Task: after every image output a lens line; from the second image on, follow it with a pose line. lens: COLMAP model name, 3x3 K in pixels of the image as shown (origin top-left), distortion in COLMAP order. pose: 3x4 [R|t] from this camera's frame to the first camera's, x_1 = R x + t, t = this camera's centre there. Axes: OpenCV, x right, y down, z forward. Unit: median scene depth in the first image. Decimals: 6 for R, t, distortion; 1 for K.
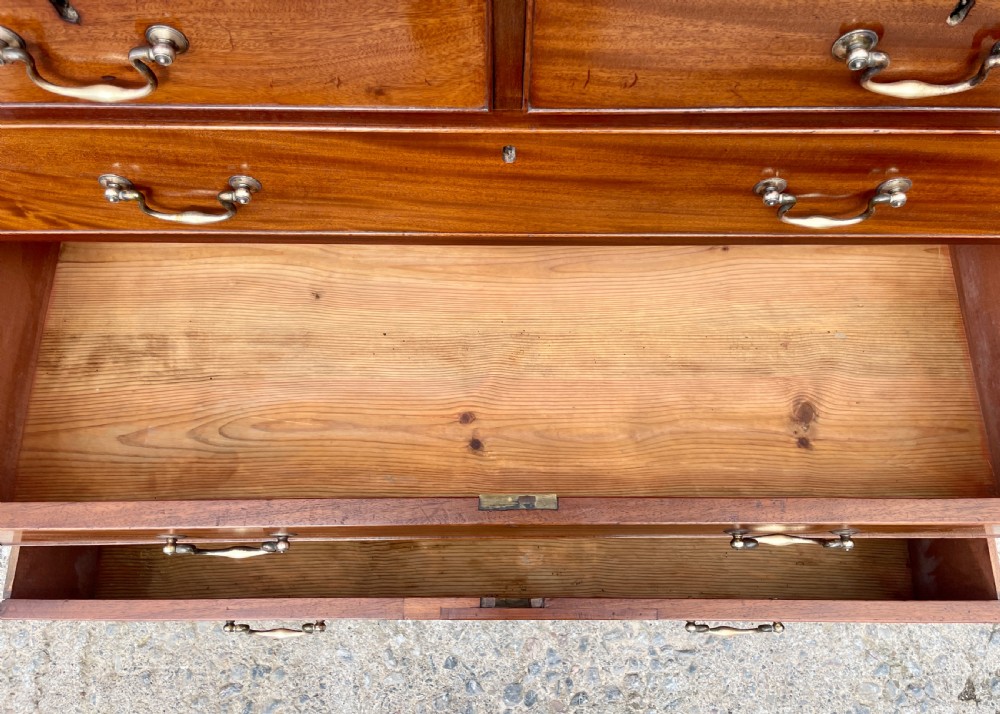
lens RADIAL K [[762.9, 0, 509.8], [0, 762.9, 333.0], [0, 0, 1]] dist [0.067809, -0.095740]
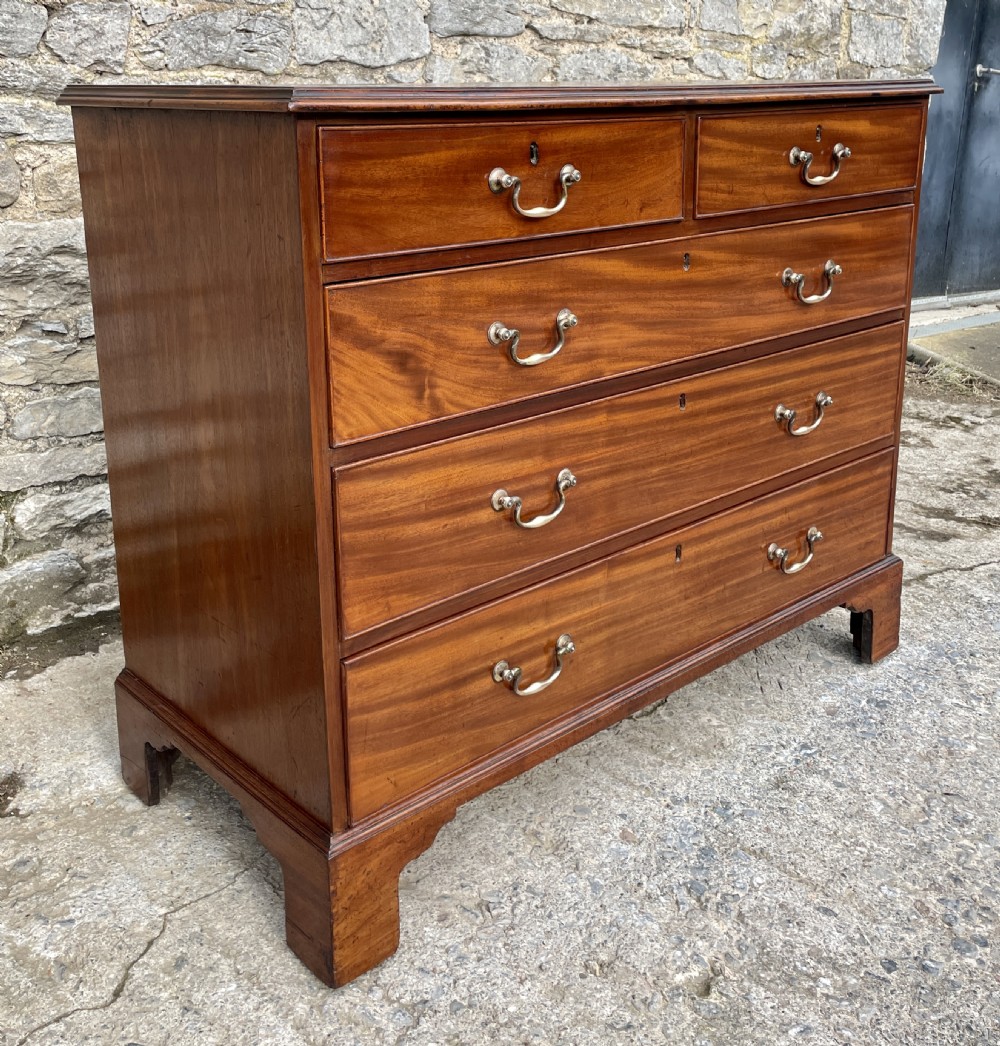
lens RADIAL K [[1166.5, 0, 503.2], [0, 1166.5, 376.5], [0, 0, 1]] dist [0.078779, -0.115833]
pose [[0.741003, -0.178791, 0.647263, -1.850287], [0.628171, 0.525209, -0.574070, 1.020888], [-0.237310, 0.831979, 0.501492, 0.055801]]
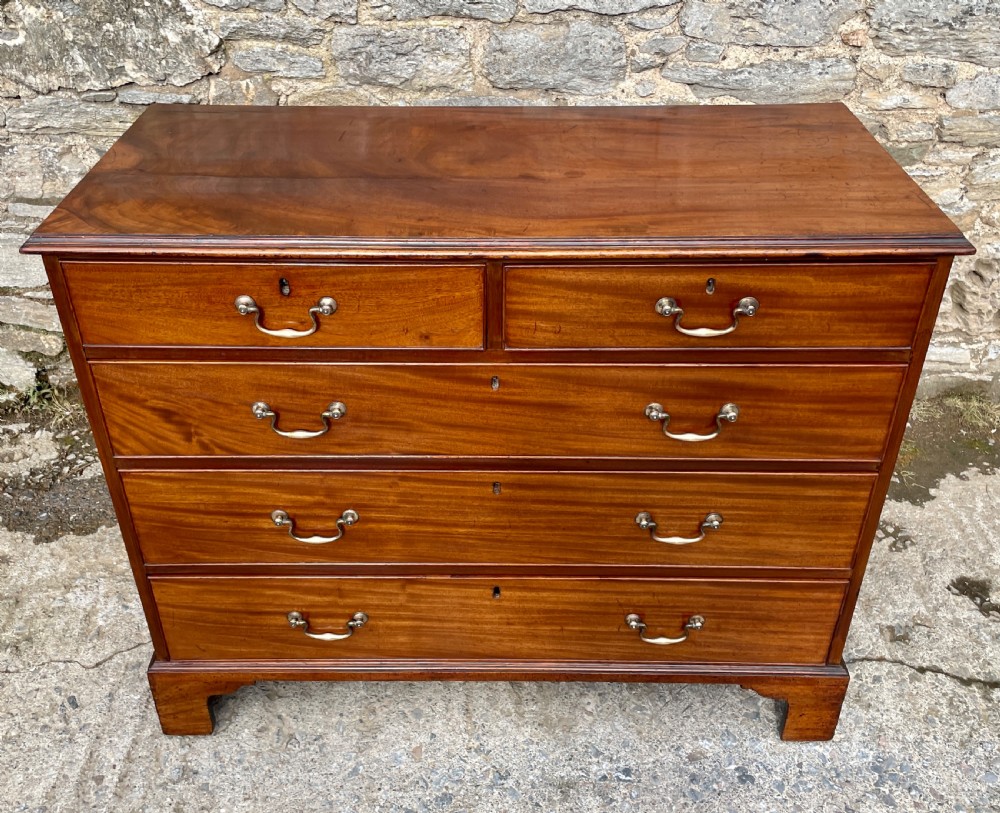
lens RADIAL K [[990.5, 0, 485.6], [0, 990.5, 403.2], [0, 0, 1]] dist [0.082929, -0.122460]
pose [[0.999818, -0.005220, -0.018333, 0.017605], [-0.005871, 0.830686, -0.556710, 1.011976], [0.018135, 0.556717, 0.830504, -0.806885]]
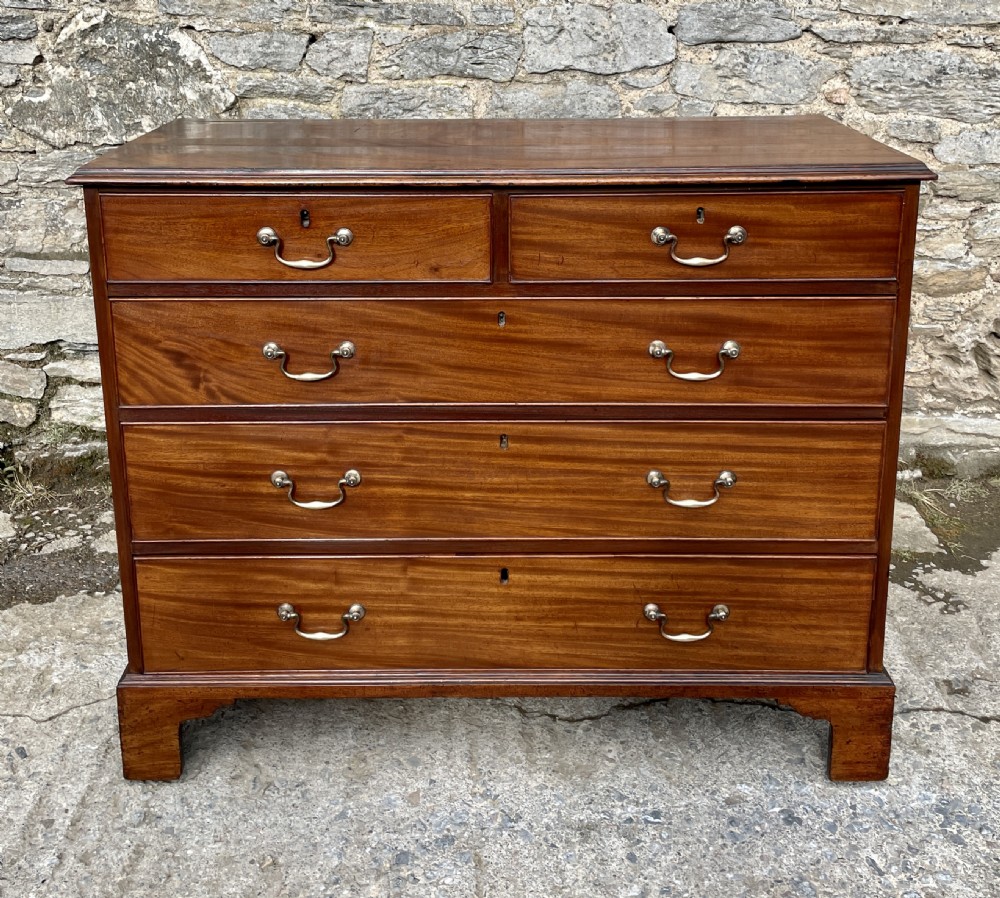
lens RADIAL K [[1179.3, 0, 488.9], [0, 1179.3, 267.7], [0, 0, 1]] dist [0.087921, -0.136858]
pose [[0.999854, -0.014470, -0.009087, -0.003261], [0.001291, 0.594279, -0.804258, 1.834732], [0.017037, 0.804129, 0.594211, -0.706064]]
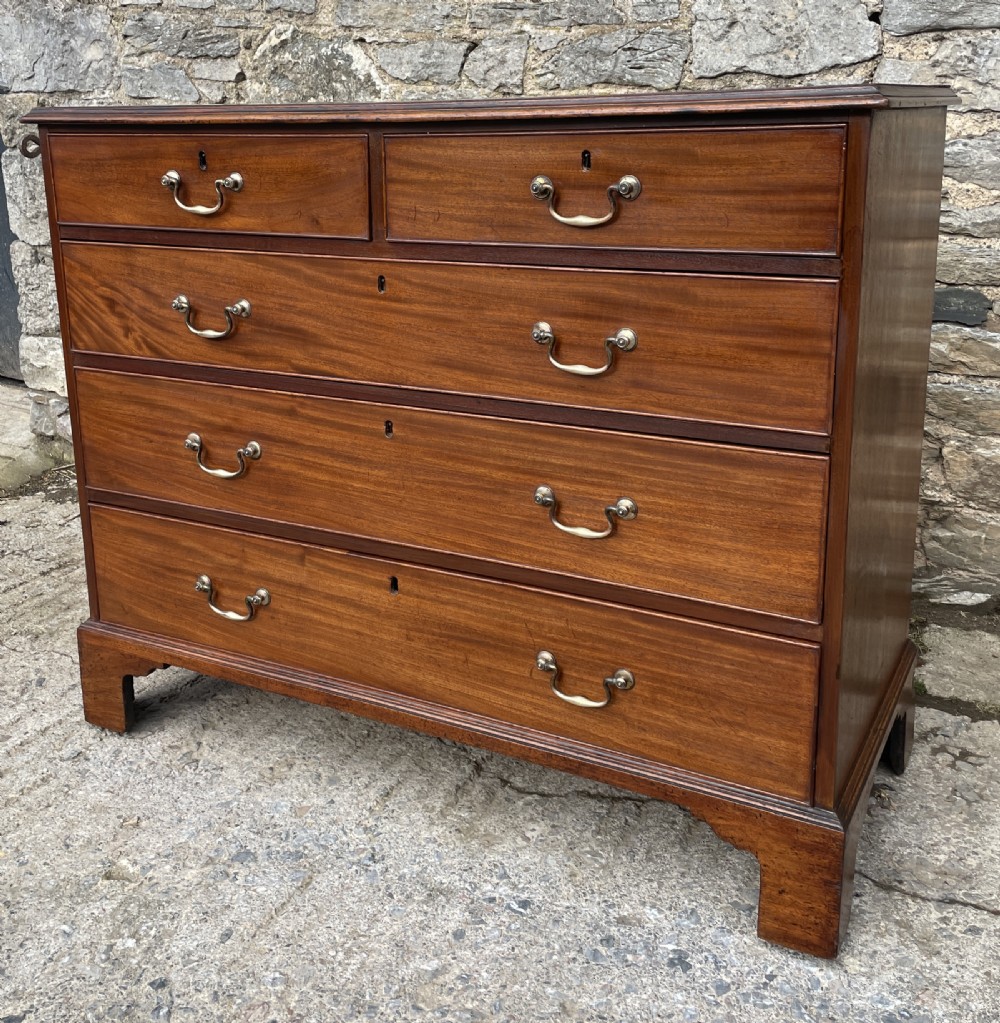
lens RADIAL K [[1195.5, 0, 452.7], [0, 1195.5, 414.2], [0, 0, 1]] dist [0.098225, -0.157439]
pose [[0.867733, 0.092935, -0.488265, 1.299174], [-0.449417, 0.566276, -0.690909, 1.488383], [0.212283, 0.818960, 0.533143, -0.058312]]
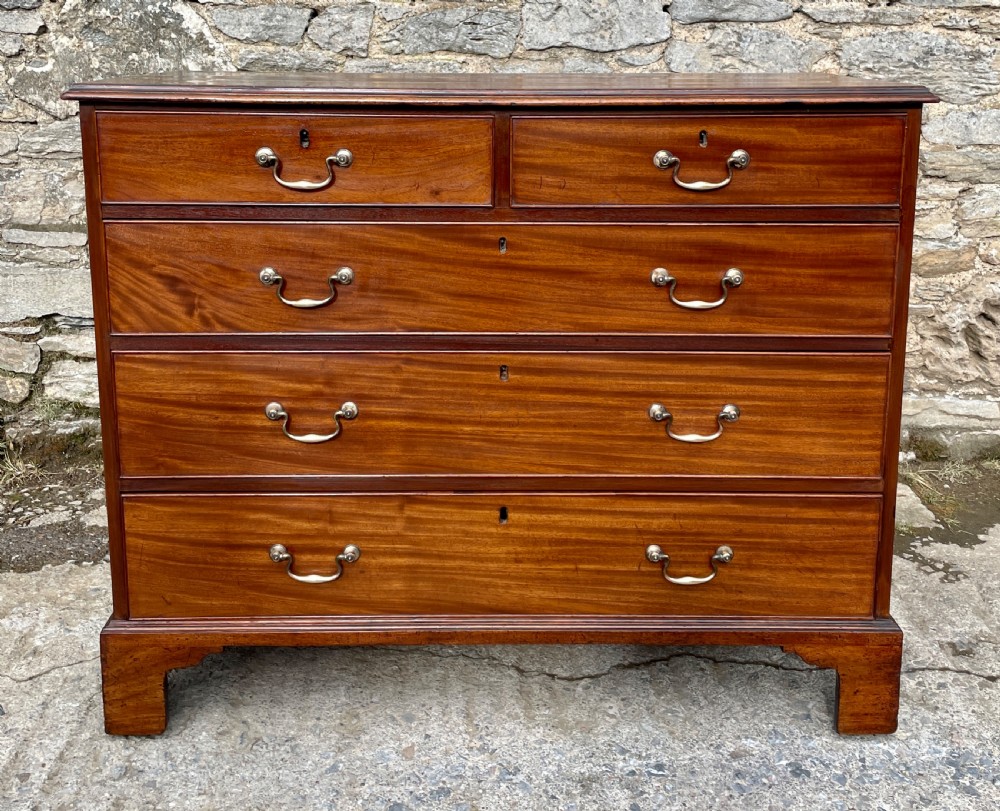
lens RADIAL K [[1132.0, 0, 502.6], [0, 1132.0, 246.8], [0, 0, 1]] dist [0.087752, -0.134016]
pose [[0.999902, -0.008705, 0.010969, -0.028458], [0.013930, 0.538372, -0.842592, 1.890857], [0.001430, 0.842662, 0.538440, -0.387587]]
